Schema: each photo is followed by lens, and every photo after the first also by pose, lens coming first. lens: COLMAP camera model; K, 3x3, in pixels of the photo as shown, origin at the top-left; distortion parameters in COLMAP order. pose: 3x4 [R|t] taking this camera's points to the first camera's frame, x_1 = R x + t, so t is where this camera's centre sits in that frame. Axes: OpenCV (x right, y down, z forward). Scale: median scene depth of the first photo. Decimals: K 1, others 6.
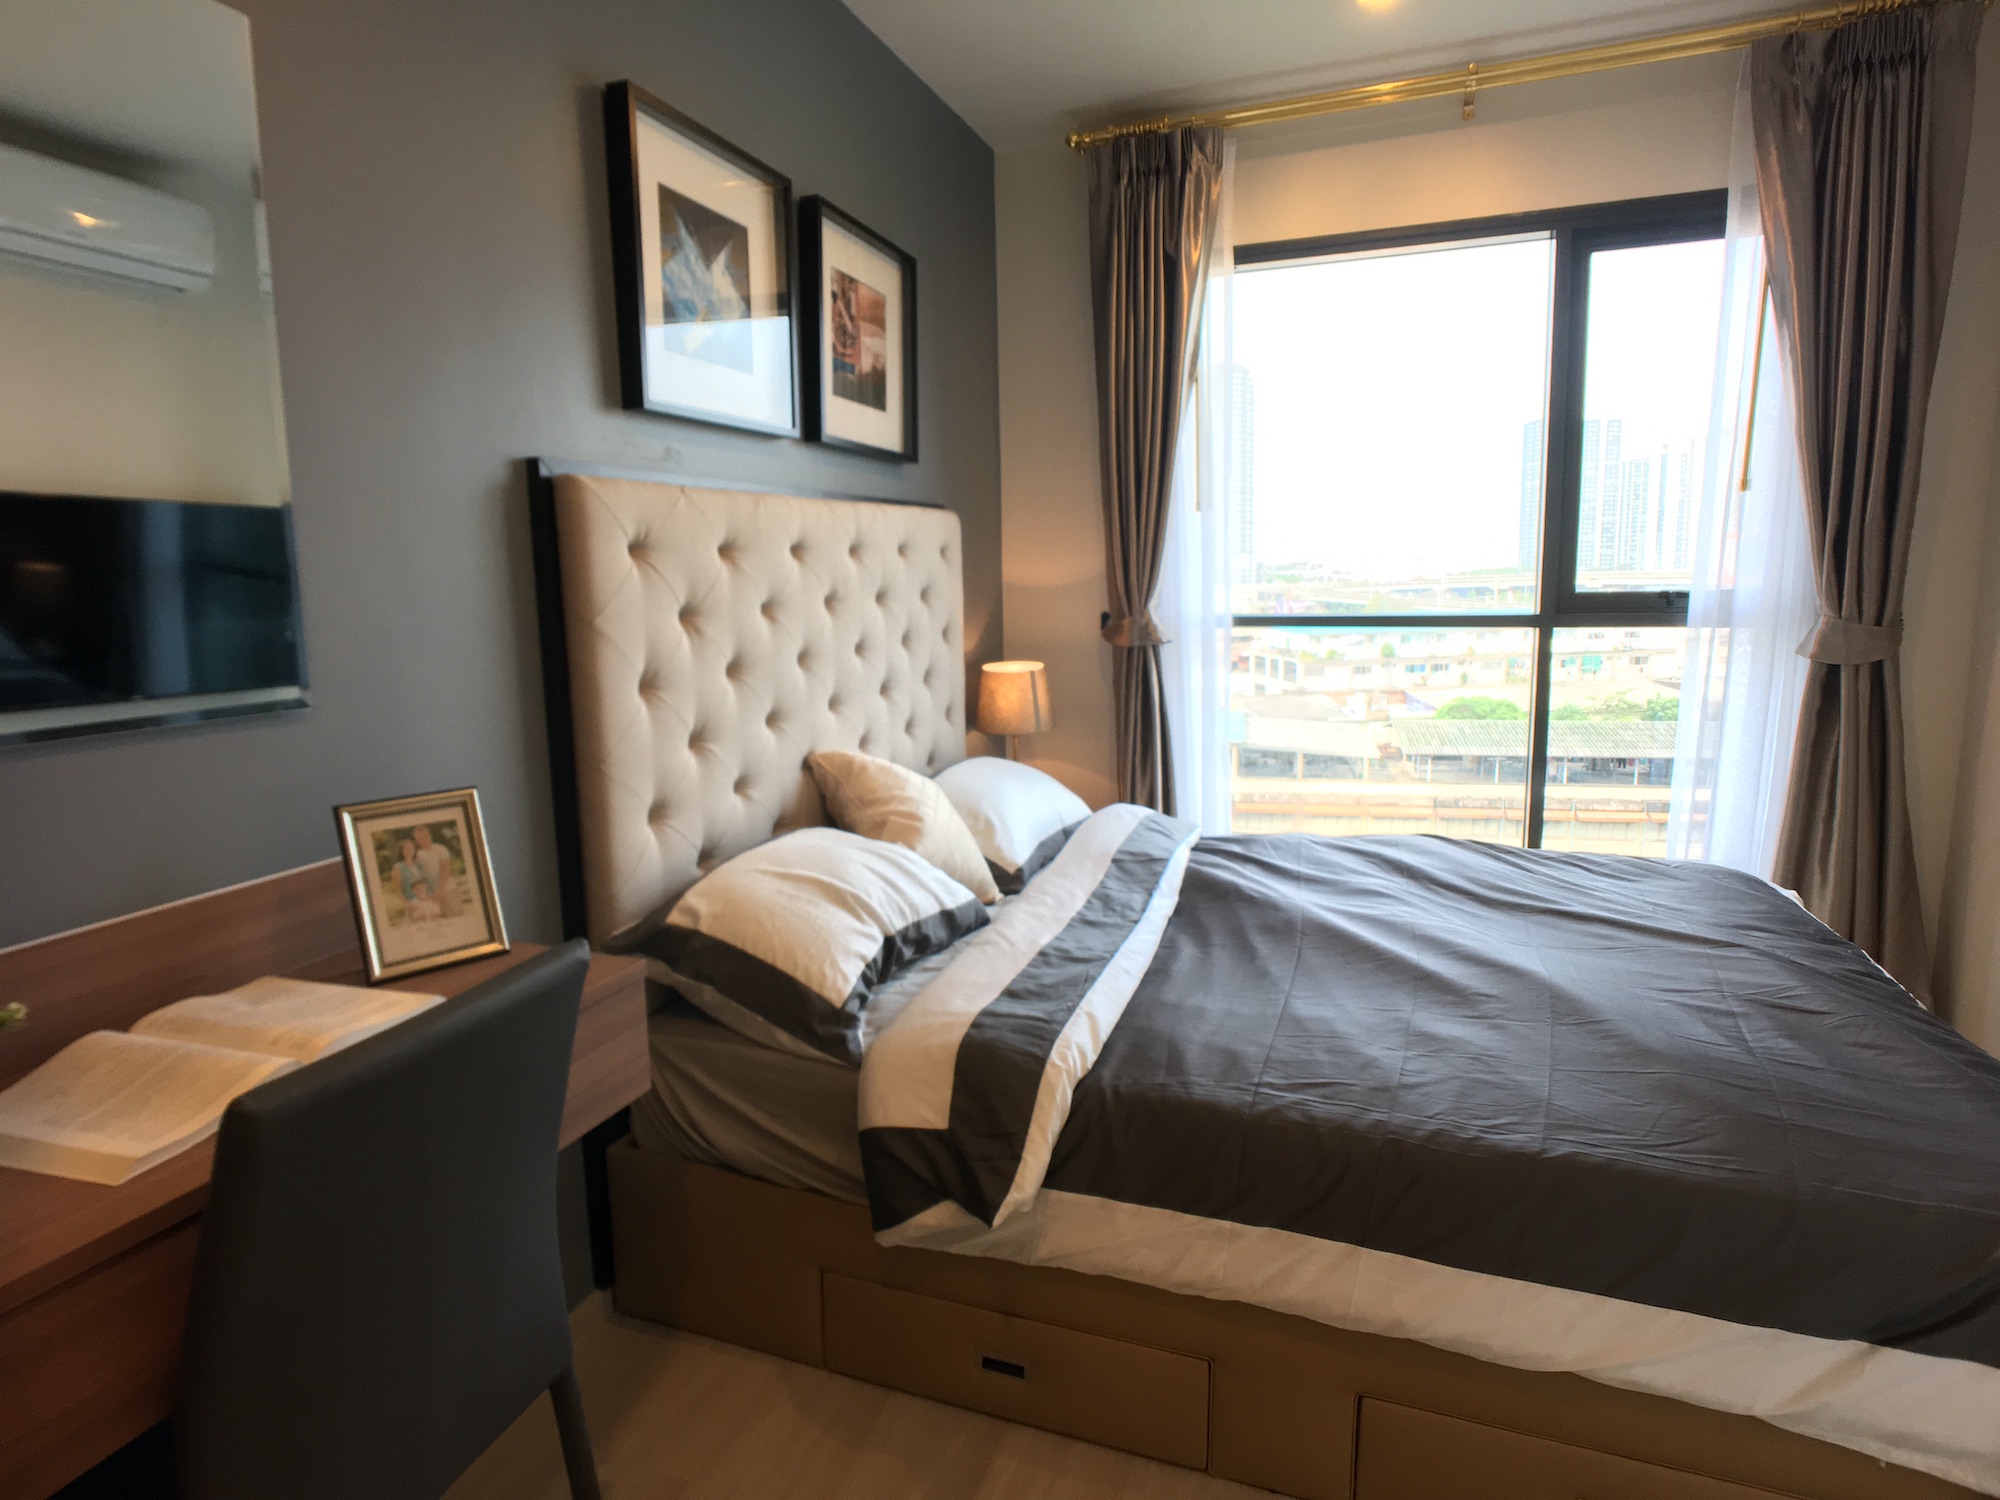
lens RADIAL K [[1118.4, 0, 992.7], [0, 1118.4, 734.3], [0, 0, 1]] dist [-0.037970, 0.027186]
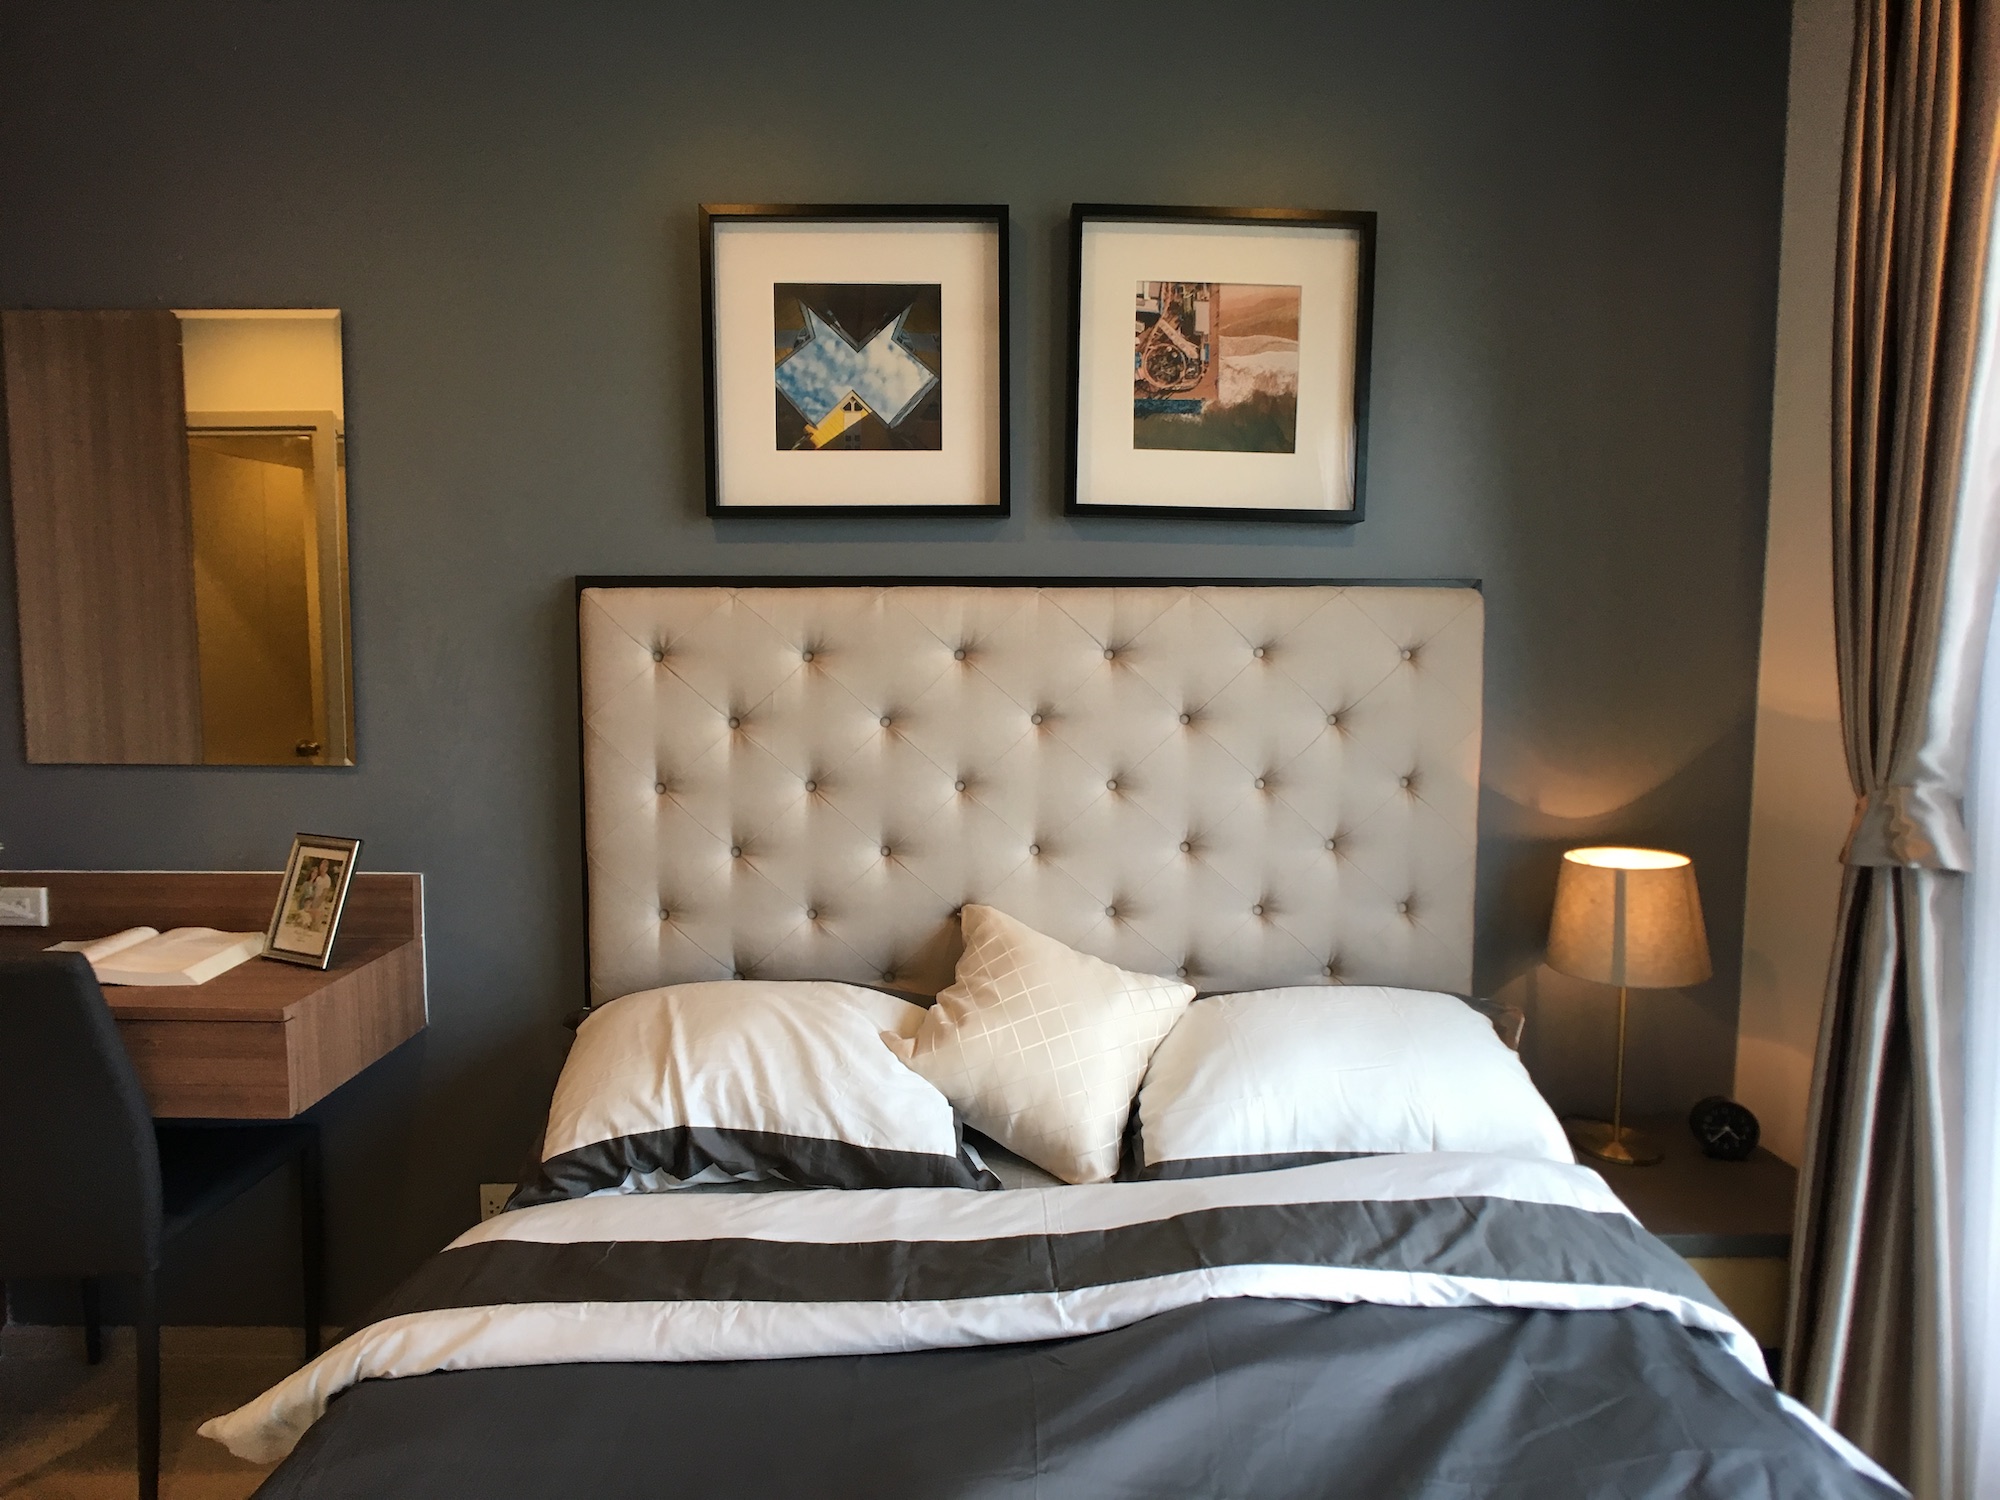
lens RADIAL K [[1106.5, 0, 991.3], [0, 1106.5, 736.1], [0, 0, 1]] dist [-0.036707, 0.024620]
pose [[0.358945, 0.093338, -0.928680, 0.501236], [-0.144271, 0.988577, 0.043596, -0.120728], [0.922141, 0.118333, 0.368311, 0.610864]]
